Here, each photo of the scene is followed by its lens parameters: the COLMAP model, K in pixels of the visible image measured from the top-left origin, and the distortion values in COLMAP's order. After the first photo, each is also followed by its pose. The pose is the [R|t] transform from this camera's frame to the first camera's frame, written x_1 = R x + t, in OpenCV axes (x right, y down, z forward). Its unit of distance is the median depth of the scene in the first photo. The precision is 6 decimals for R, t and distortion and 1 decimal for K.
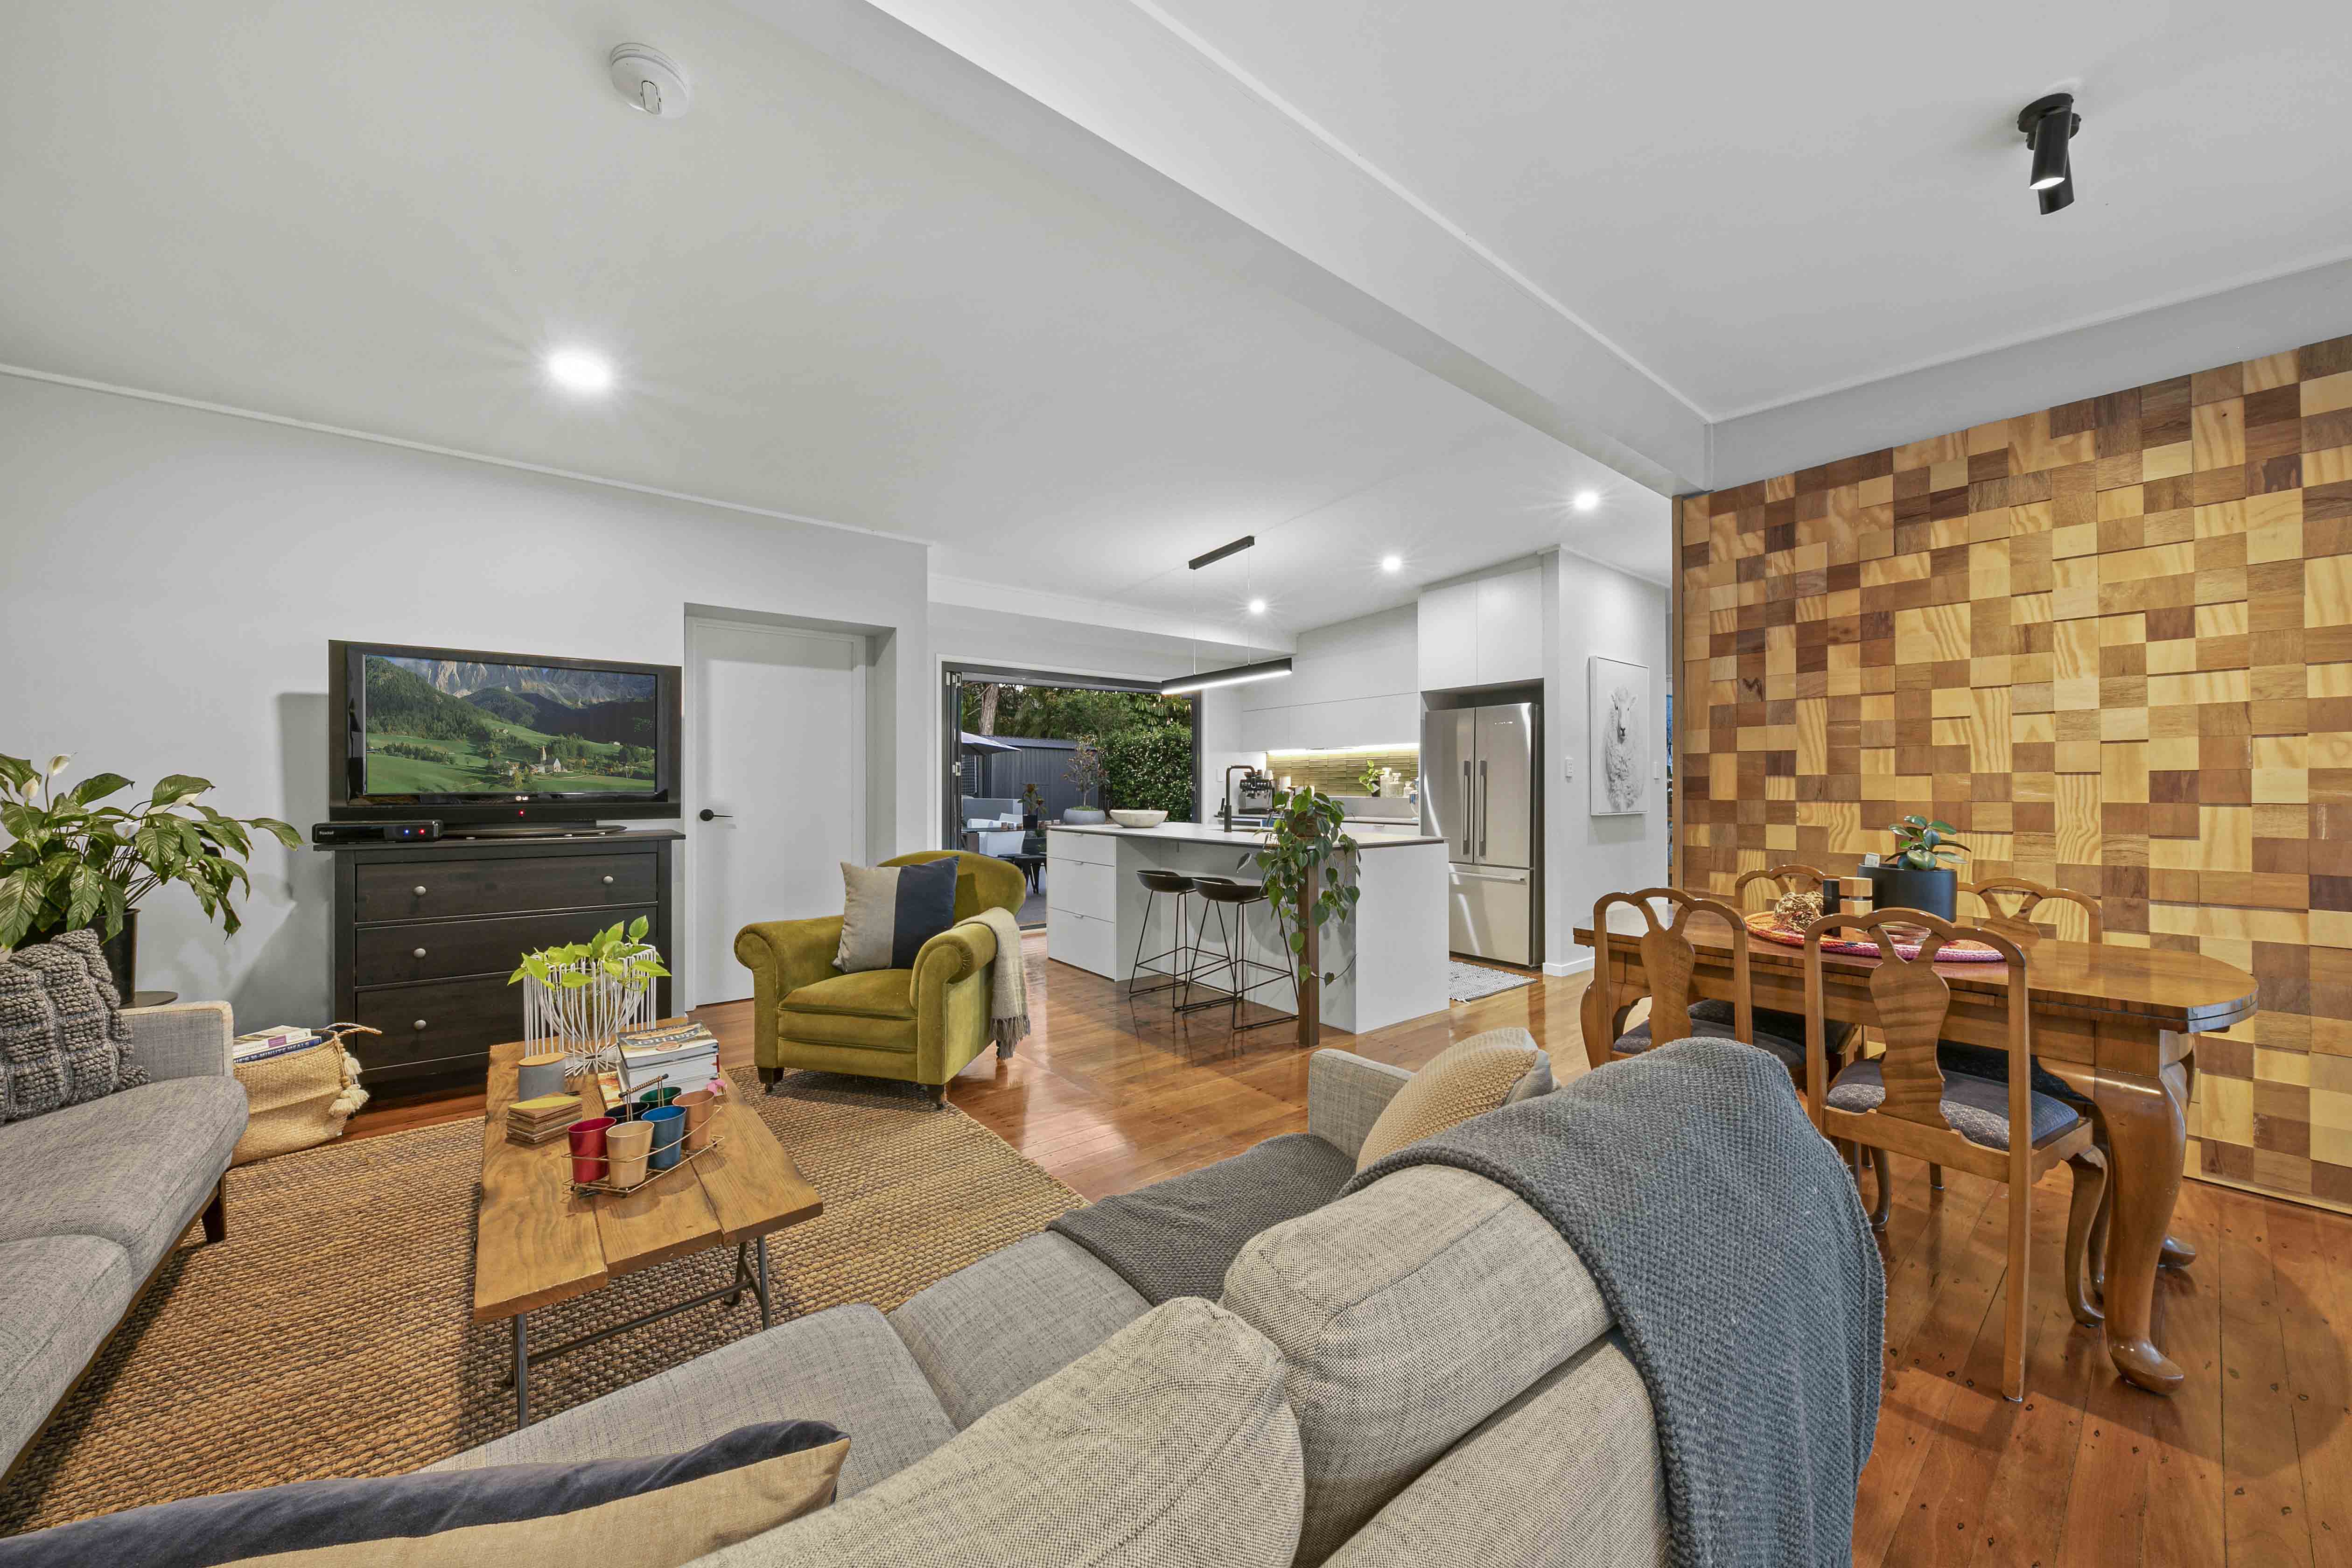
lens RADIAL K [[818.4, 0, 1175.5], [0, 818.4, 785.4], [0, 0, 1]] dist [-0.014790, -0.000267]
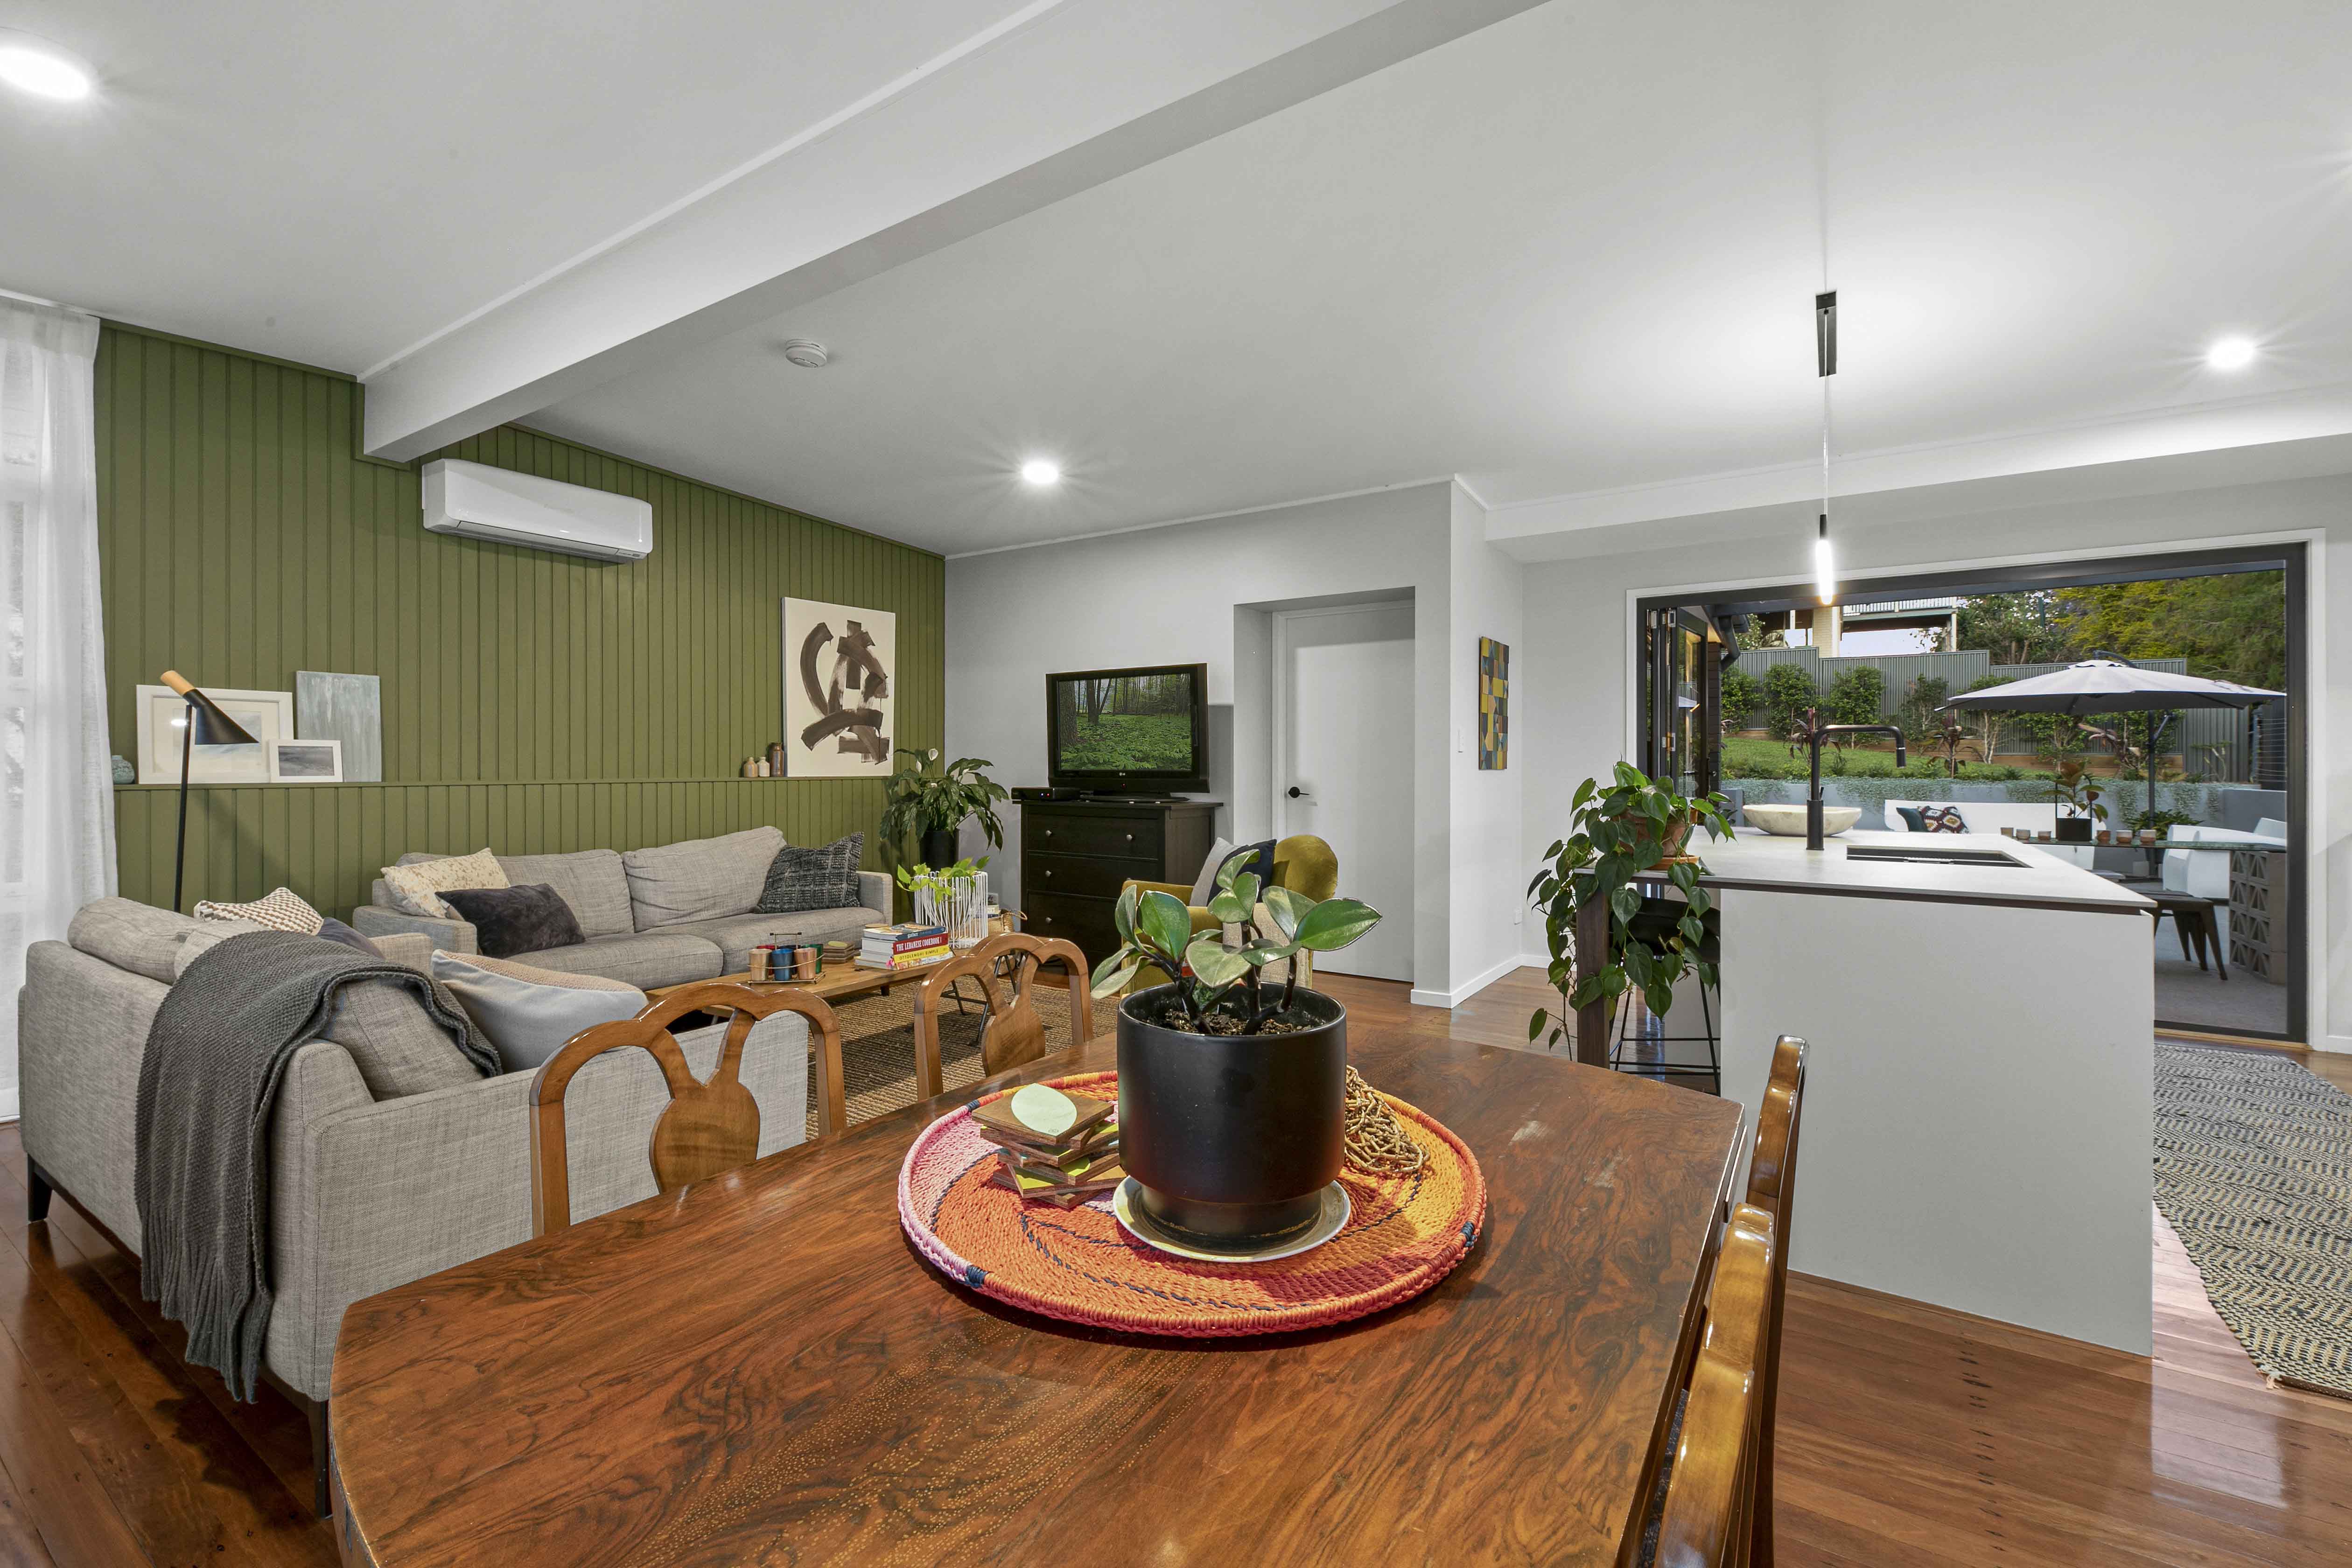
lens RADIAL K [[998.9, 0, 1170.7], [0, 998.9, 779.2], [0, 0, 1]] dist [-0.003365, -0.000503]
pose [[0.309786, 0.011498, -0.950737, 1.544474], [0.000393, 0.999925, 0.012221, 0.007541], [0.950806, -0.004160, 0.309759, 1.050449]]
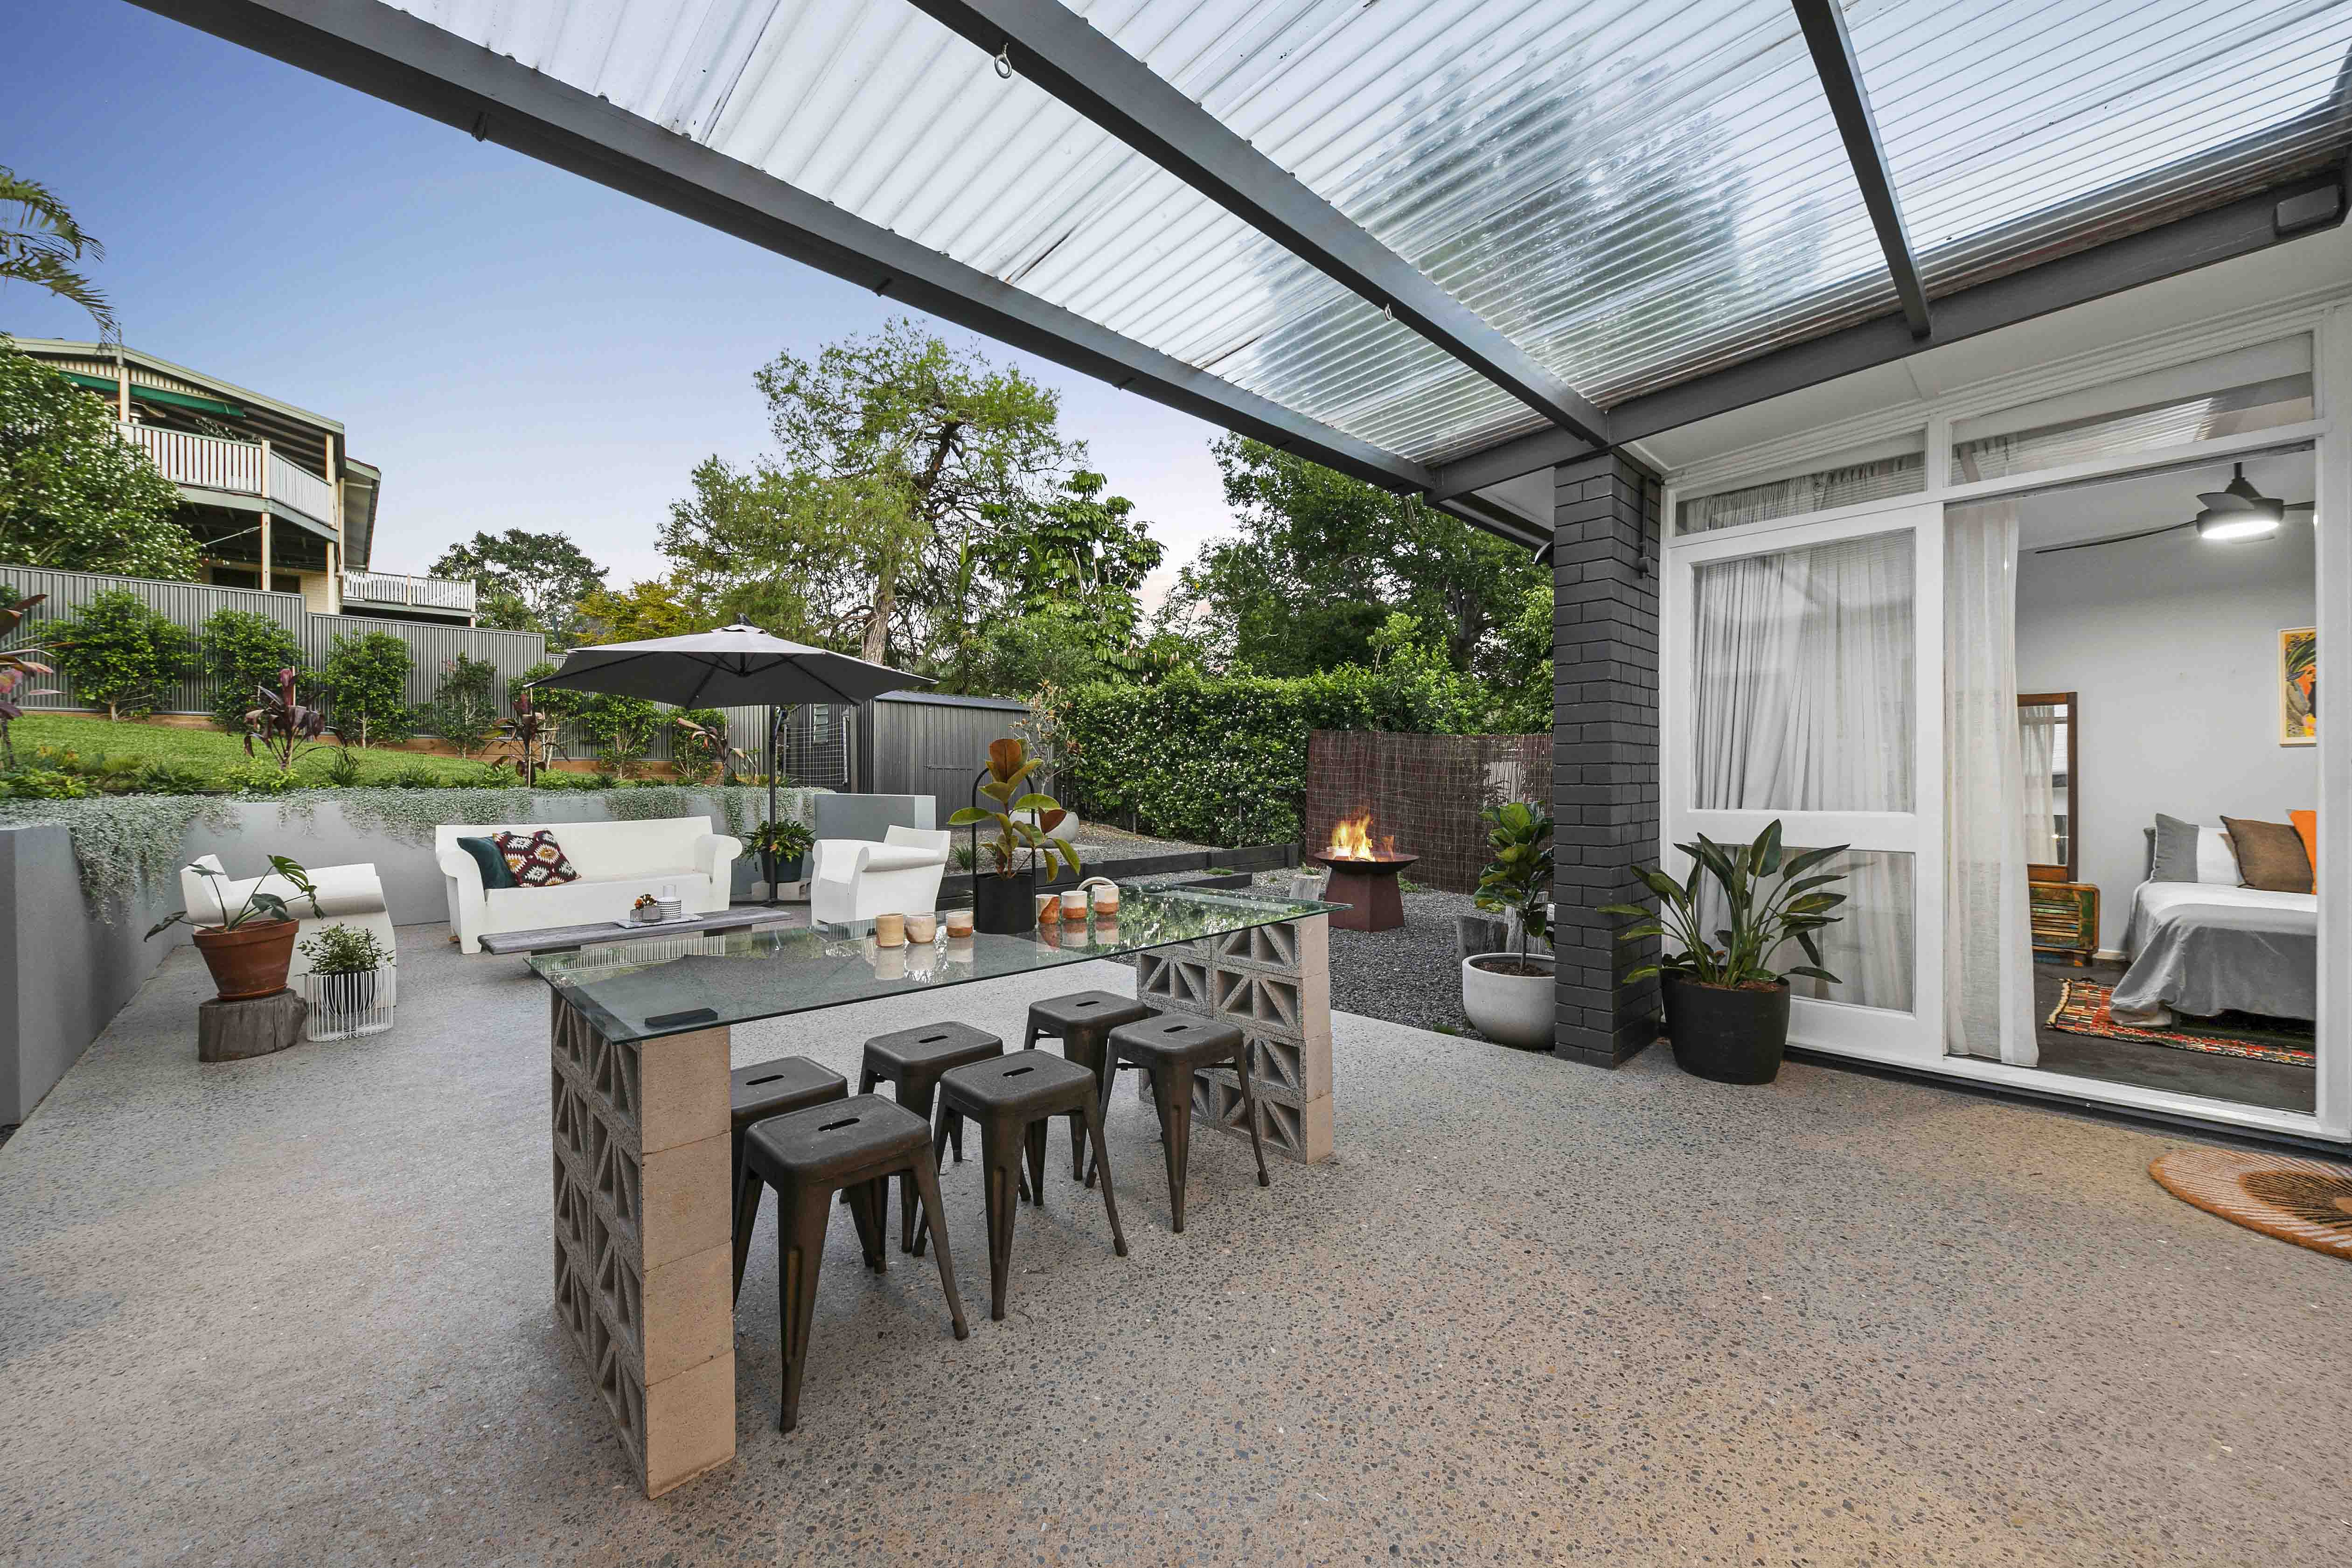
lens RADIAL K [[877.4, 0, 1176.3], [0, 877.4, 778.1], [0, 0, 1]] dist [-0.015633, -0.000272]
pose [[0.994481, -0.007726, 0.104628, -0.868128], [0.007549, 0.999969, 0.002086, 0.062082], [-0.104641, -0.001285, 0.994509, 4.084610]]
